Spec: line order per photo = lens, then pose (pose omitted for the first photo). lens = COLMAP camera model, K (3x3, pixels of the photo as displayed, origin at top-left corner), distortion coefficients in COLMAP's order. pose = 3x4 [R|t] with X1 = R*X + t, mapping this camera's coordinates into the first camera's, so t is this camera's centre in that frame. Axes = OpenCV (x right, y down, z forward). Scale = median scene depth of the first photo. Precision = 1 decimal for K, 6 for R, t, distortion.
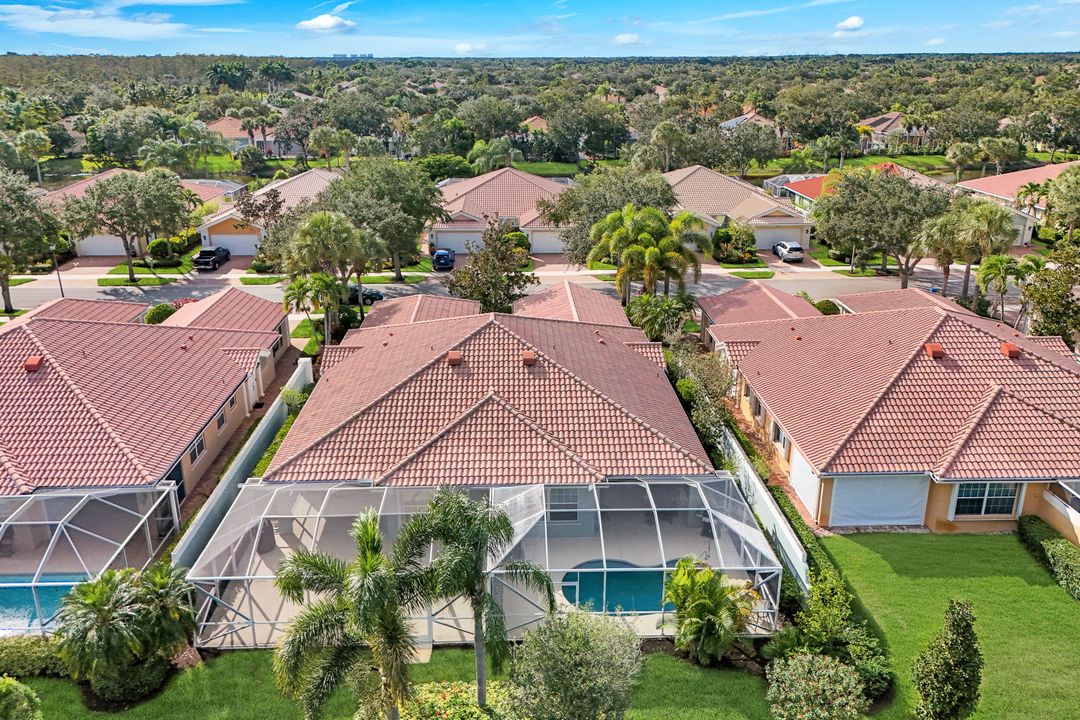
lens RADIAL K [[844.3, 0, 540.0], [0, 844.3, 360.0], [0, 0, 1]] dist [0.068574, -0.068135]
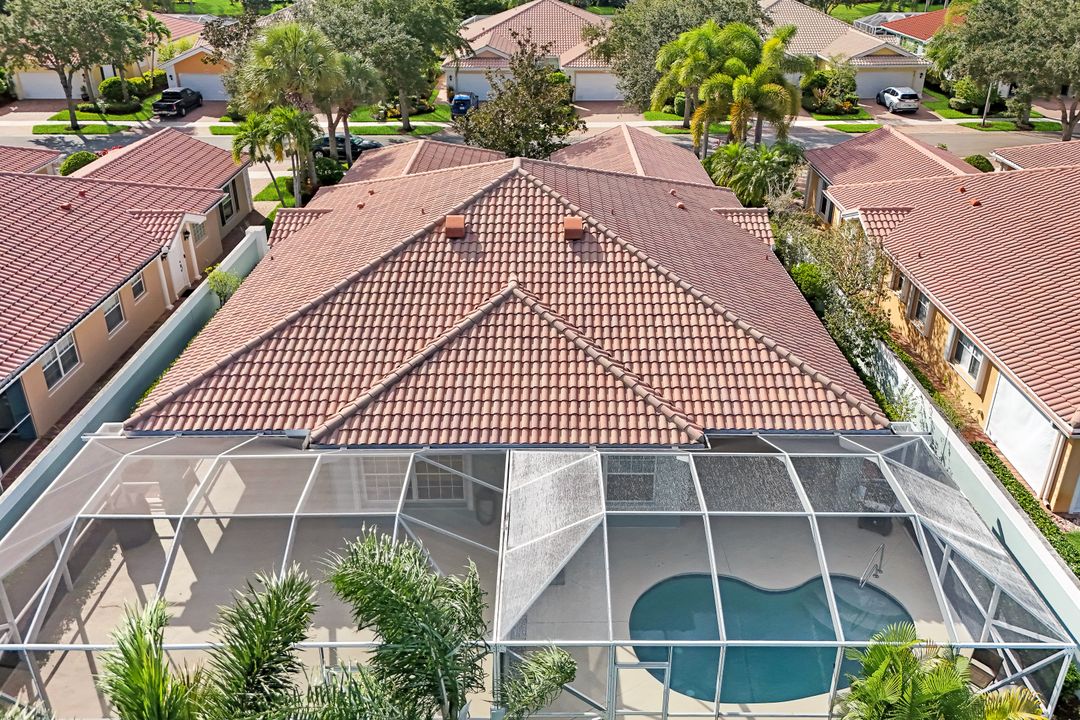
lens RADIAL K [[844.3, 0, 540.0], [0, 844.3, 360.0], [0, 0, 1]] dist [0.068574, -0.068135]
pose [[0.998993, 0.016877, -0.041572, -0.010631], [-0.010786, 0.989719, 0.142617, 0.005184], [0.043552, -0.142025, 0.988904, 0.367272]]
